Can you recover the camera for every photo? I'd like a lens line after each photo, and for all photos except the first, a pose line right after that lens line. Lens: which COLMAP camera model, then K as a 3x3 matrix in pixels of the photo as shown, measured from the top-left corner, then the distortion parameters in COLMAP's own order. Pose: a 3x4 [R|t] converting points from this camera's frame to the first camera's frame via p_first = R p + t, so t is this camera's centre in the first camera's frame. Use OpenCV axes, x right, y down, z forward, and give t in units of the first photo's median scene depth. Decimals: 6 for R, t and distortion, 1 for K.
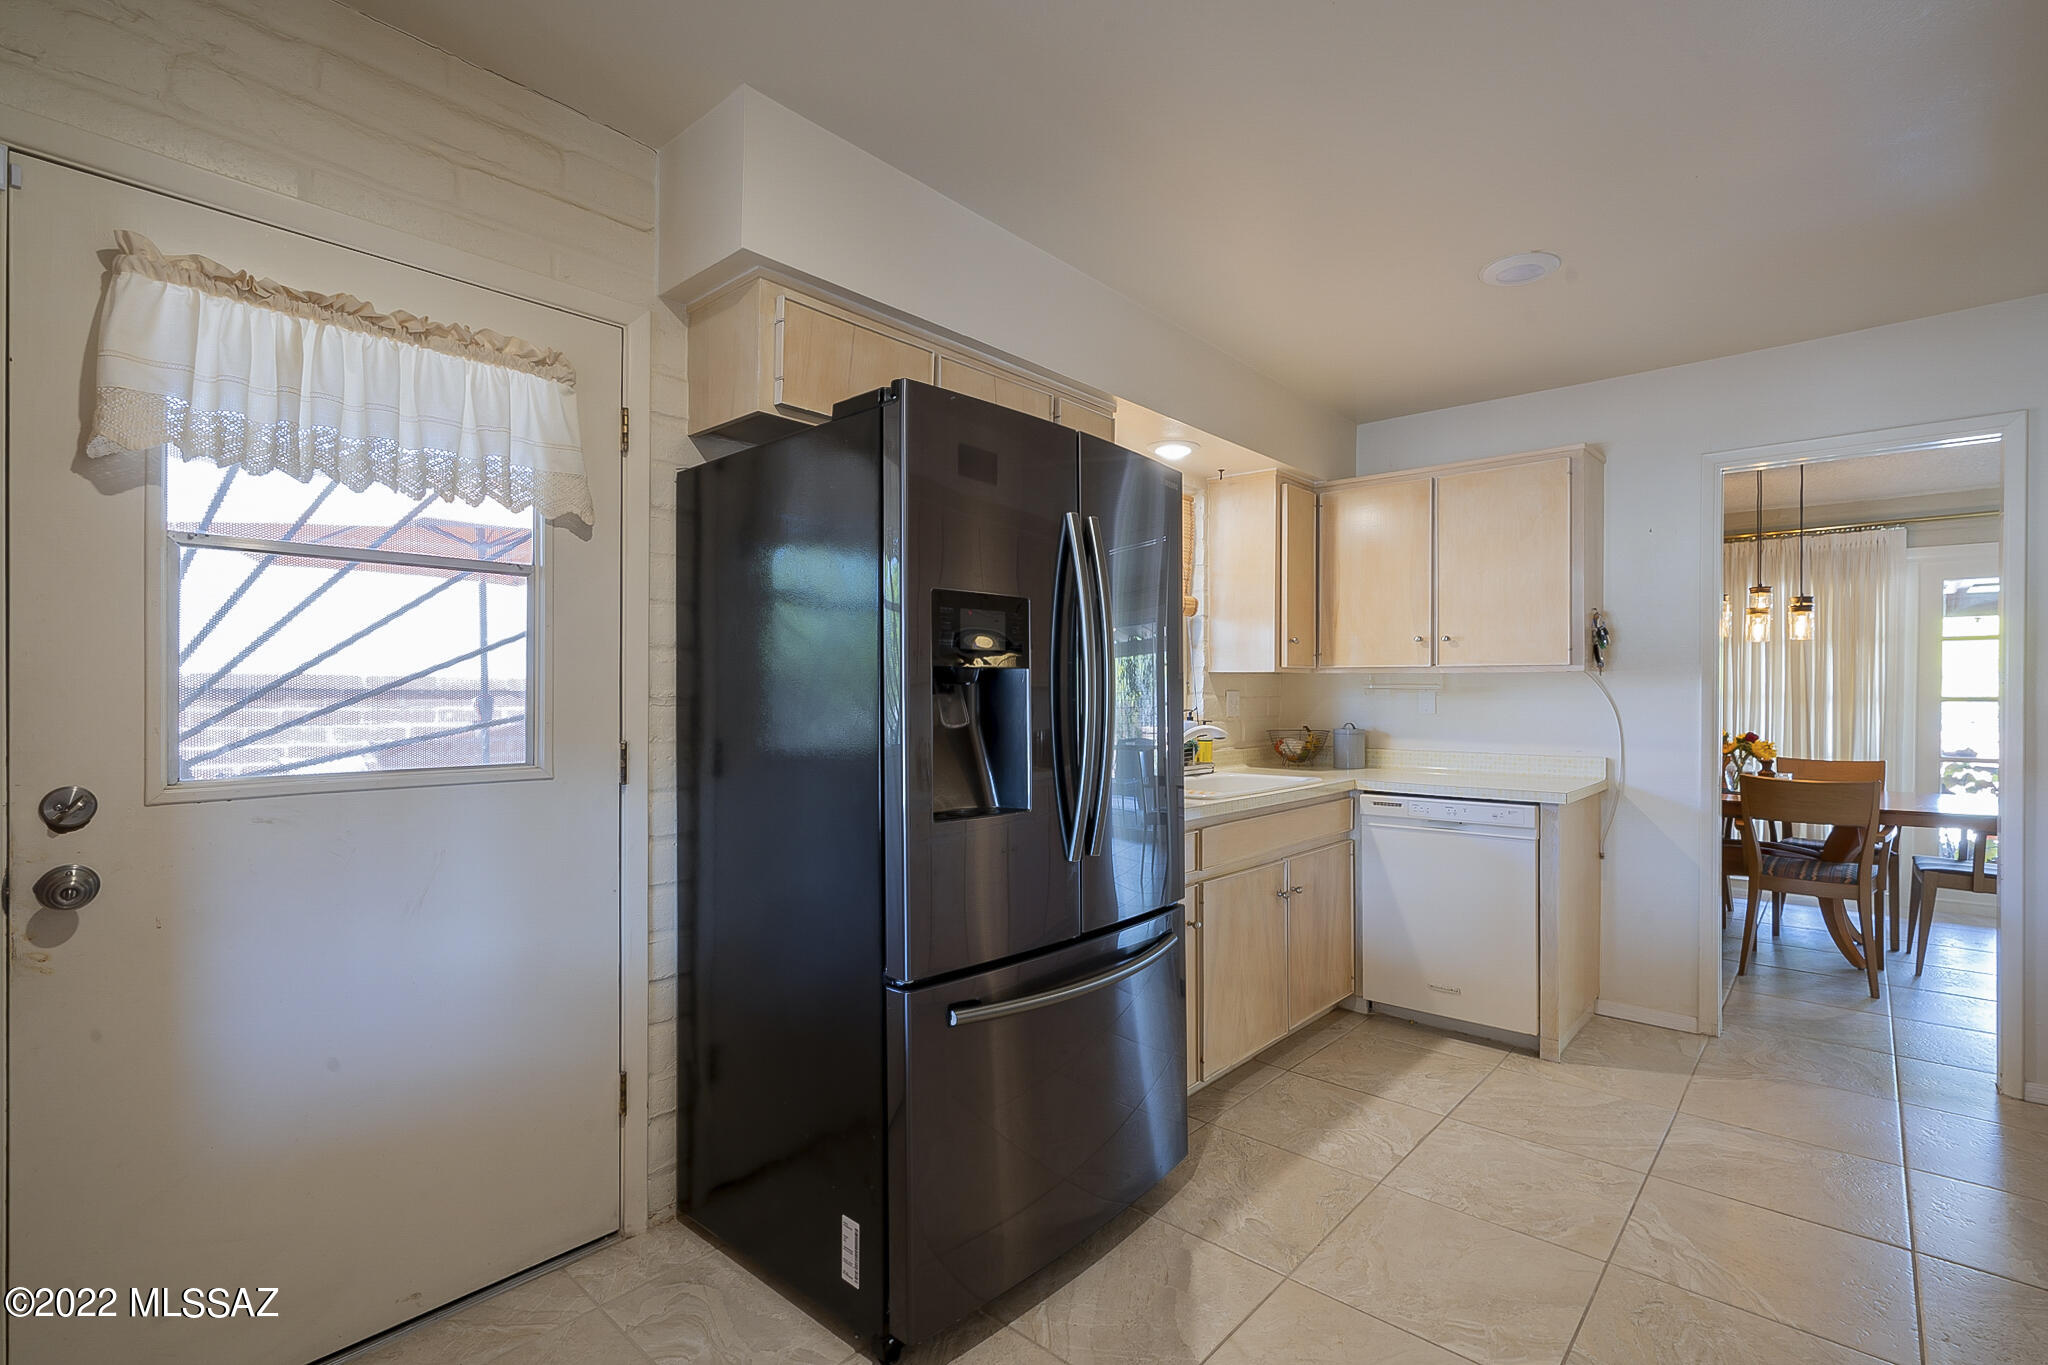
lens RADIAL K [[933.0, 0, 1053.1], [0, 933.0, 695.2], [0, 0, 1]] dist [-0.001380, -0.000008]
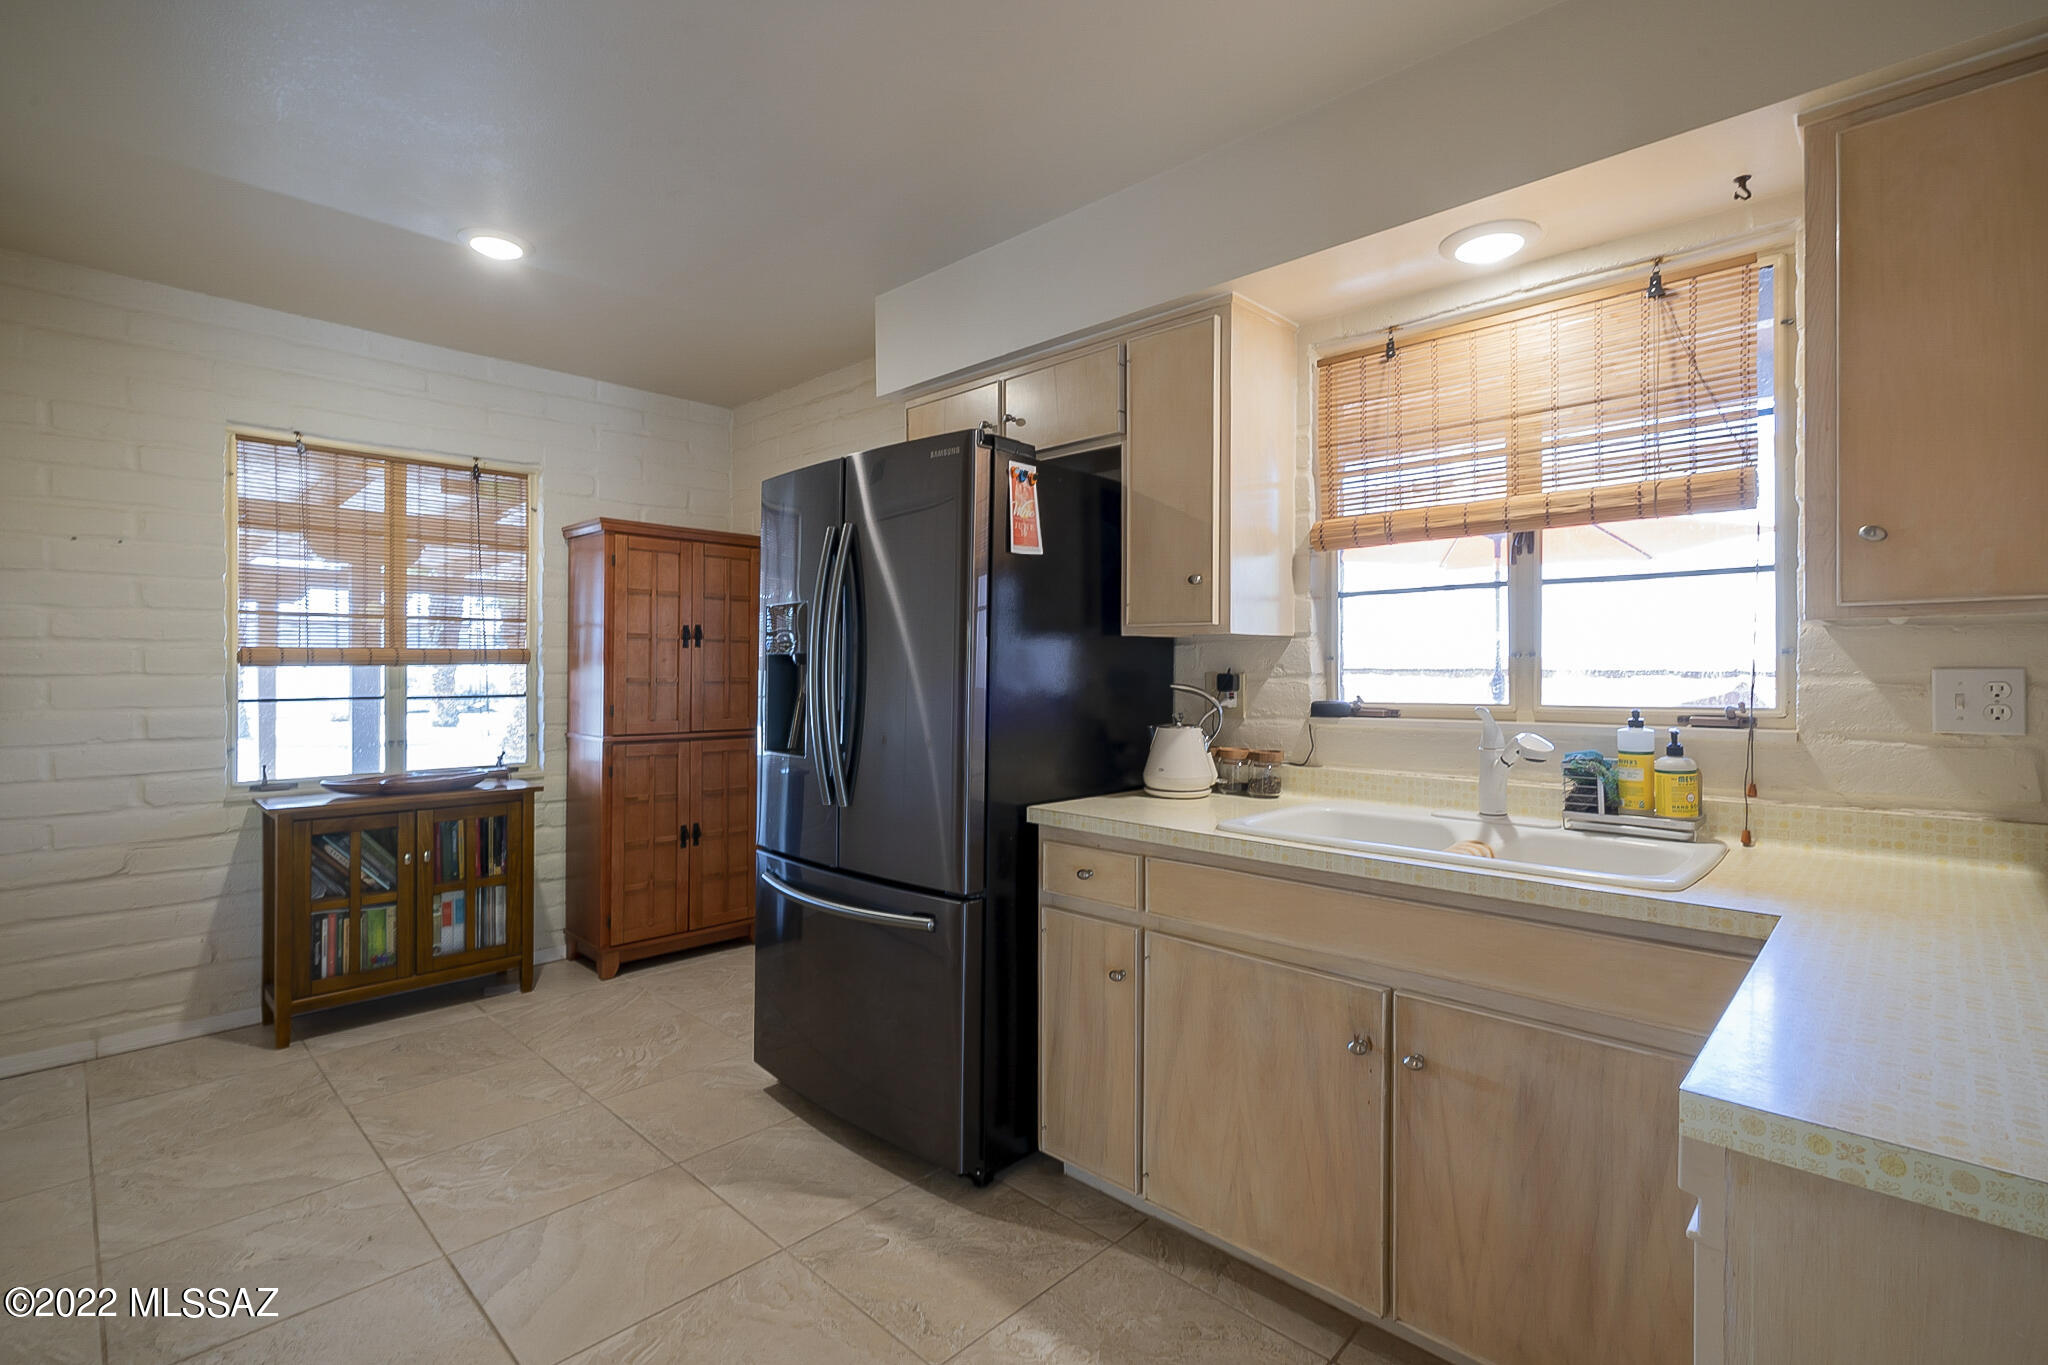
lens RADIAL K [[930.1, 0, 1051.3], [0, 930.1, 682.7], [0, 0, 1]] dist [-0.002501, -0.000258]
pose [[-0.037541, 0.009286, -0.999252, 1.091085], [-0.005428, 0.999940, 0.009496, -0.001025], [0.999280, 0.005780, -0.037488, 1.164155]]
